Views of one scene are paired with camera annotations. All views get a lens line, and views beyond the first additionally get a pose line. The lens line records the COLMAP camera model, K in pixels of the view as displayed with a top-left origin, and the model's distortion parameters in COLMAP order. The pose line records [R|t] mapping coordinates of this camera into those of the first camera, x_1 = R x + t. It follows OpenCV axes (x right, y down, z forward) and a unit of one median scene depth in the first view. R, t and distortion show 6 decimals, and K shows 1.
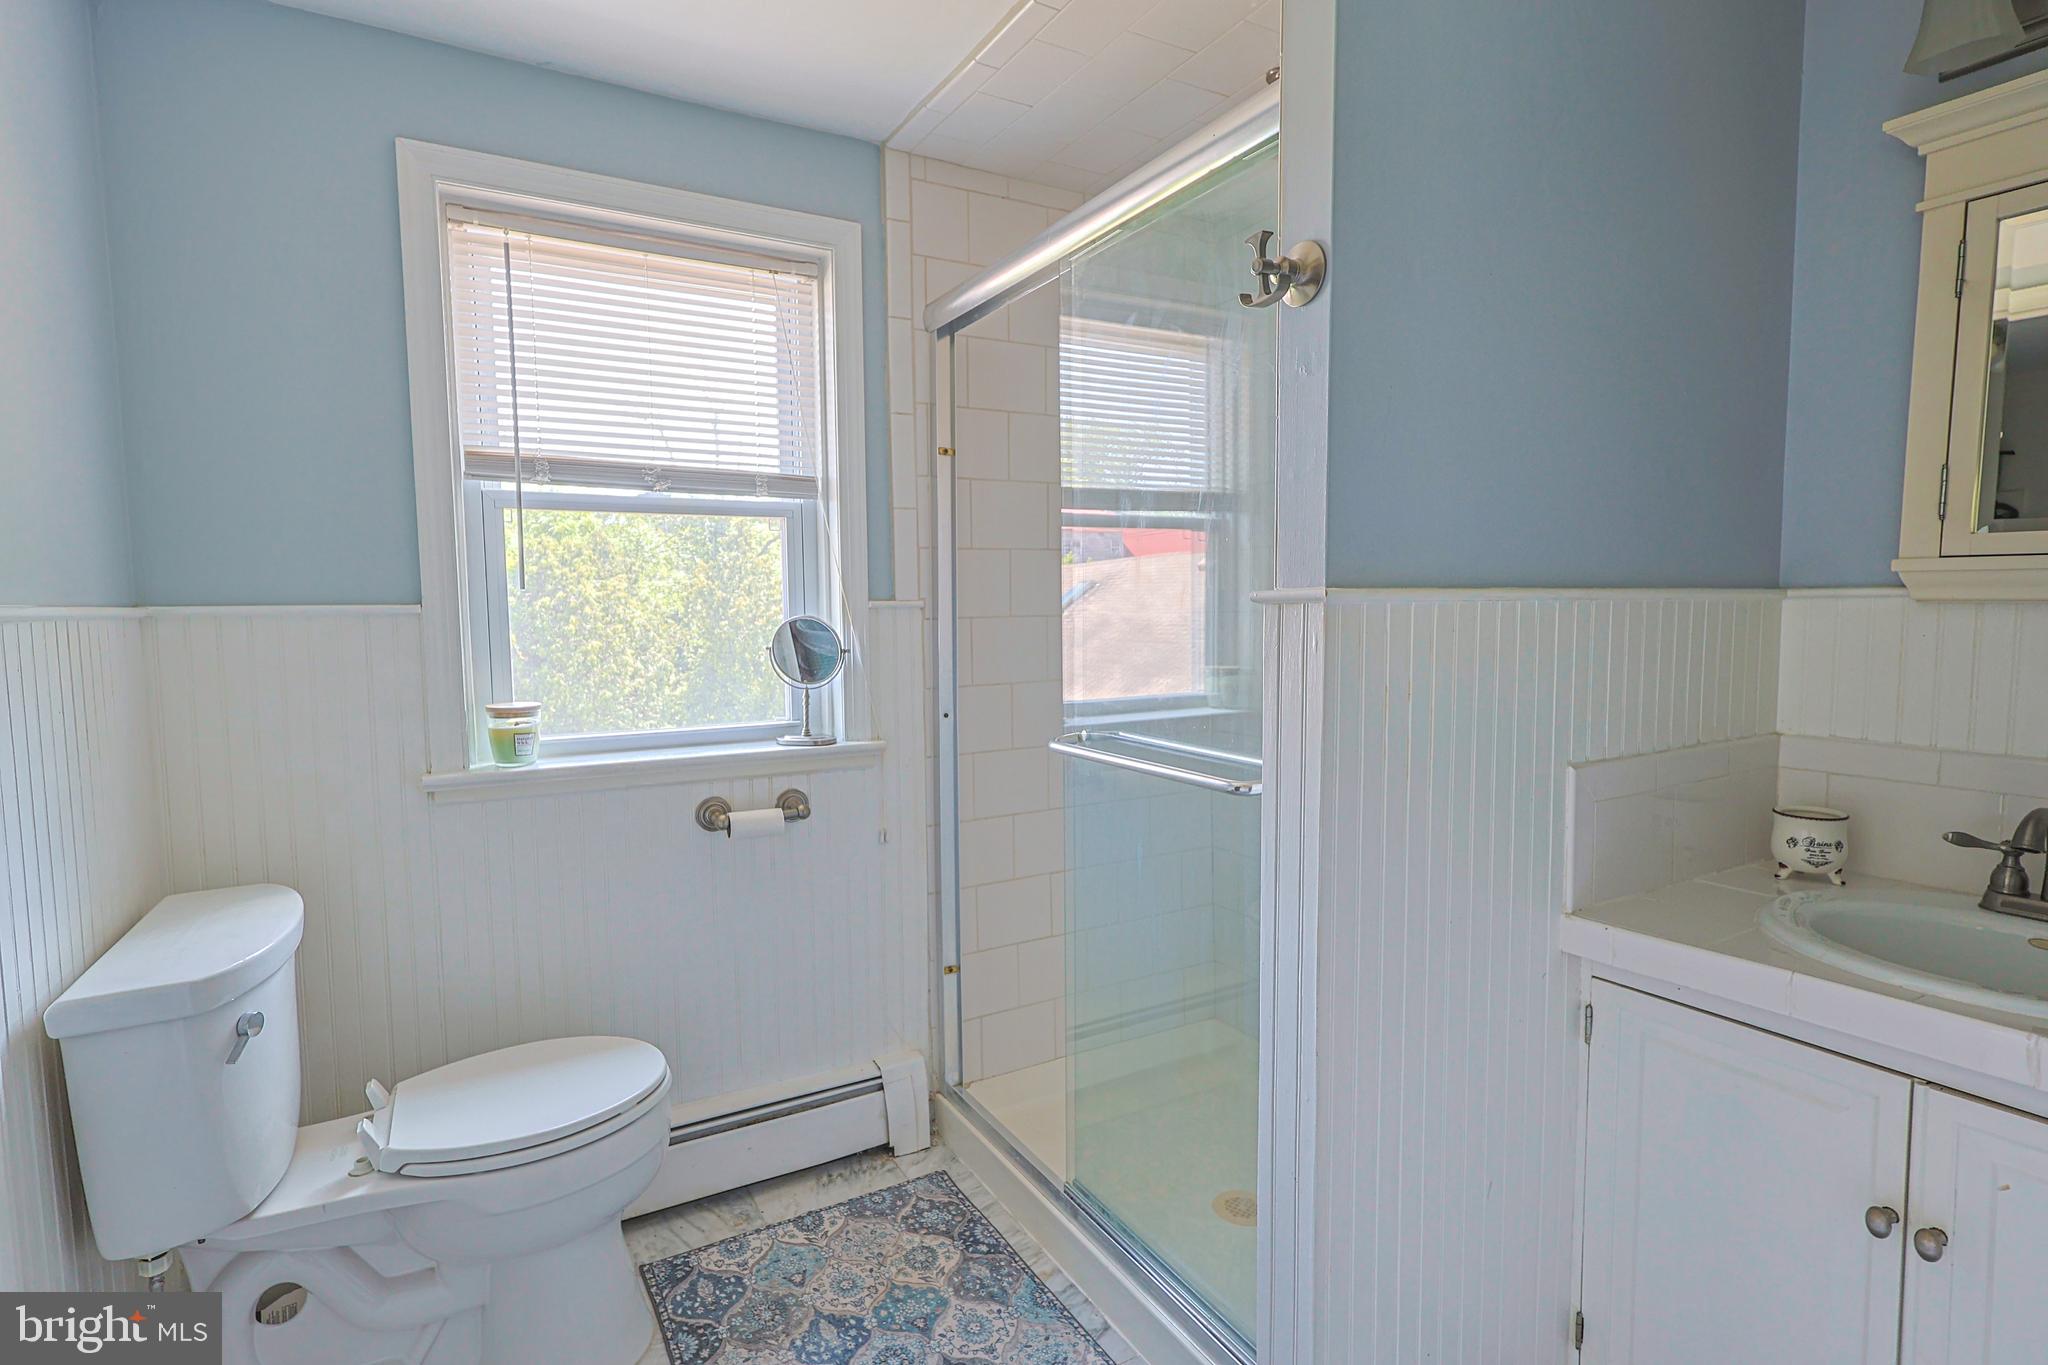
lens RADIAL K [[1006.7, 0, 1020.7], [0, 1006.7, 683.3], [0, 0, 1]] dist [0.000011, 0.000315]
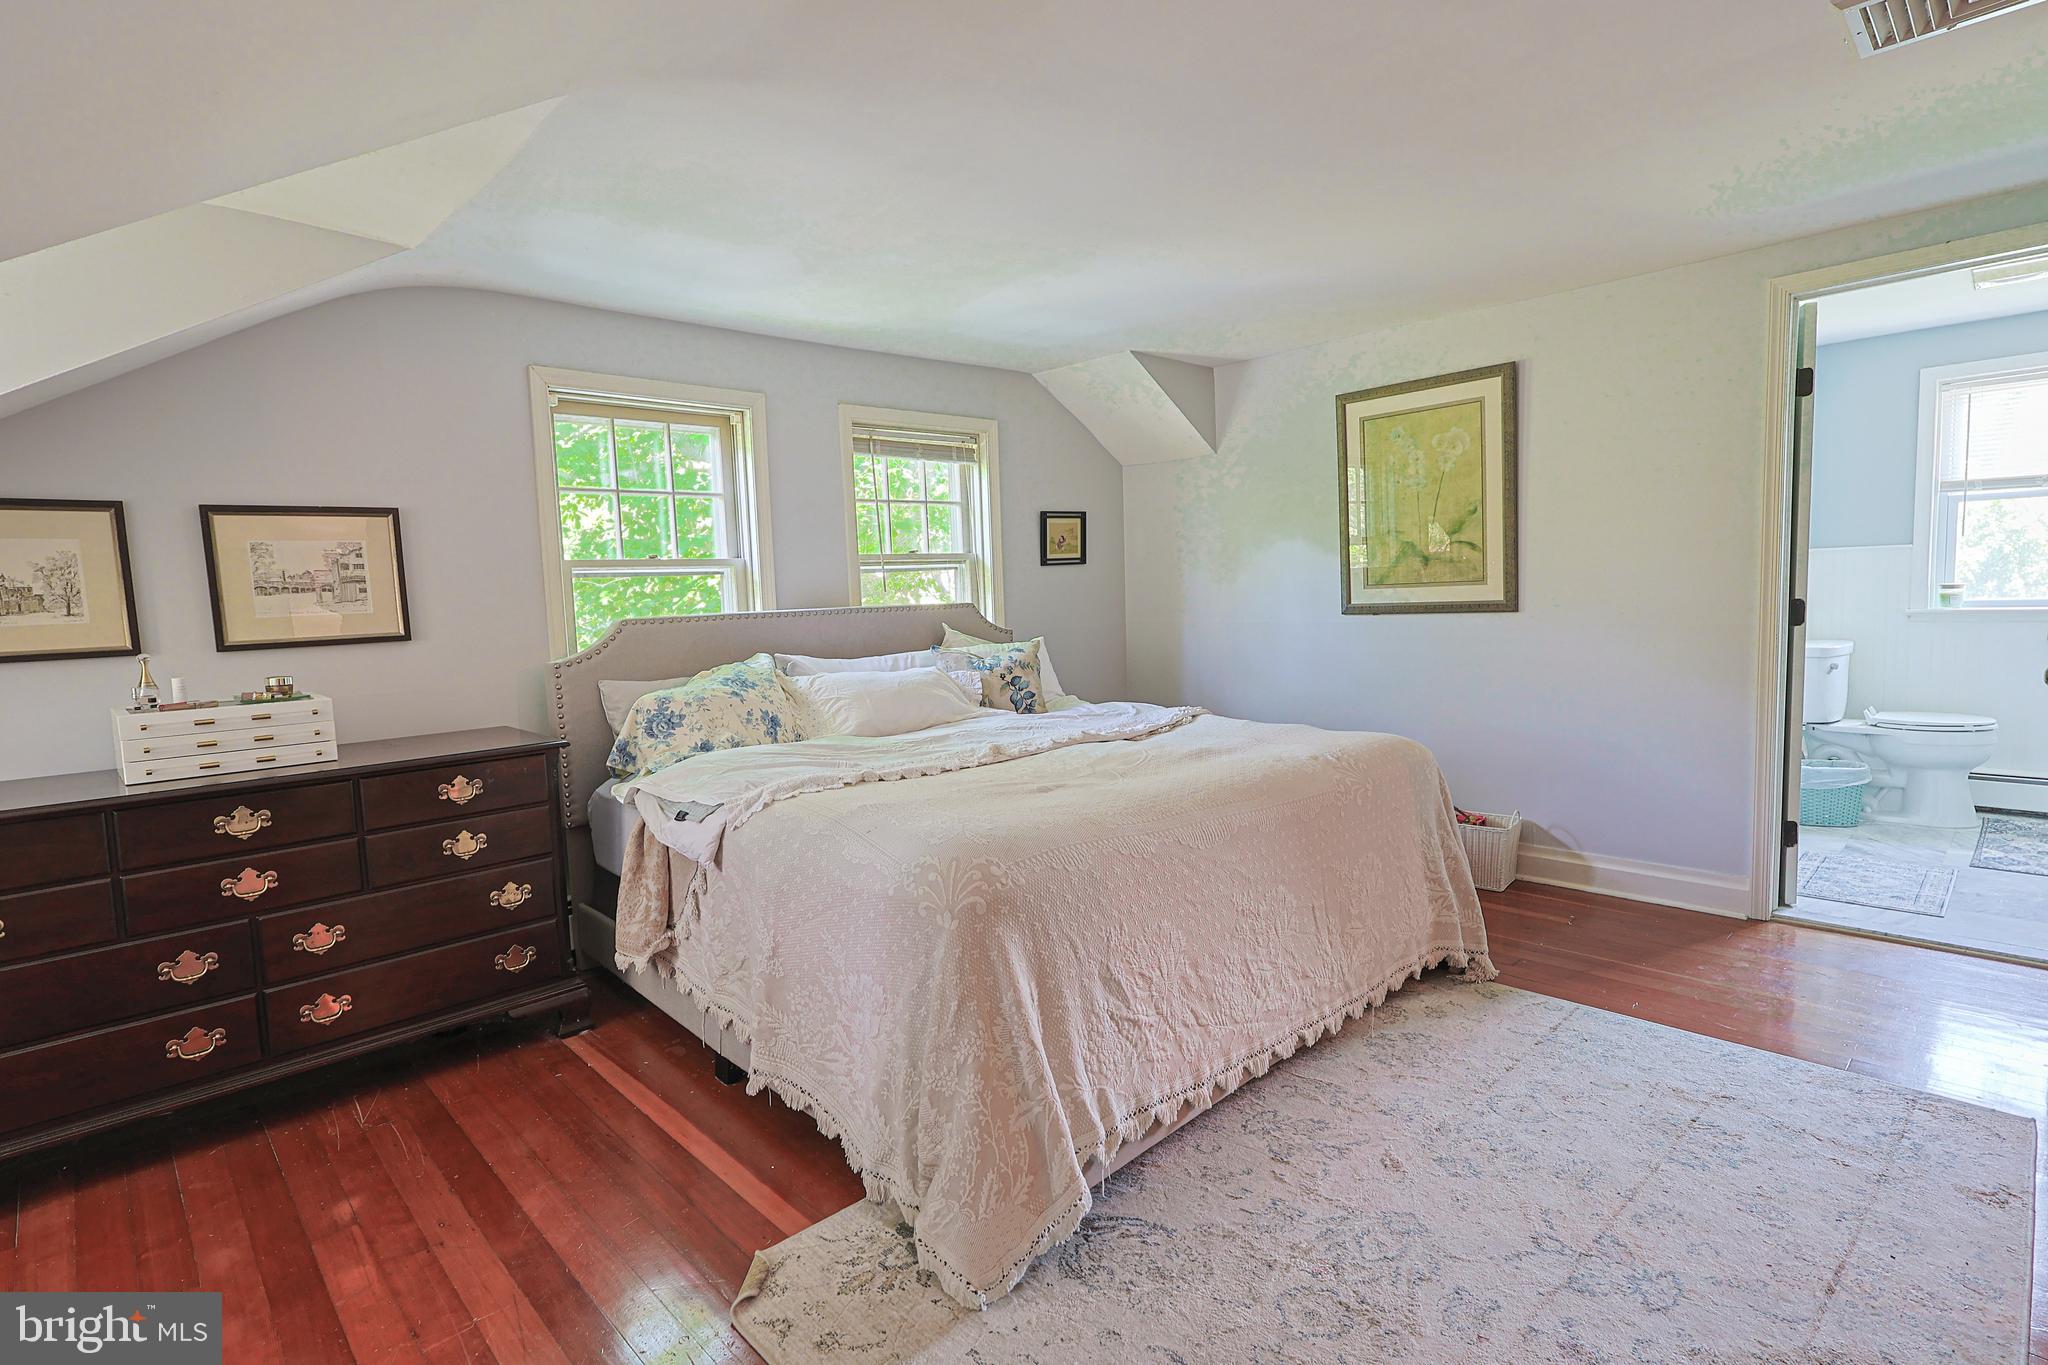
lens RADIAL K [[1006.7, 0, 1021.7], [0, 1006.7, 680.6], [0, 0, 1]] dist [0.000011, 0.000315]
pose [[0.242782, 0.089254, -0.965966, 1.350433], [-0.040552, 0.995822, 0.081820, 0.150604], [0.969233, 0.019308, 0.245387, -1.812011]]
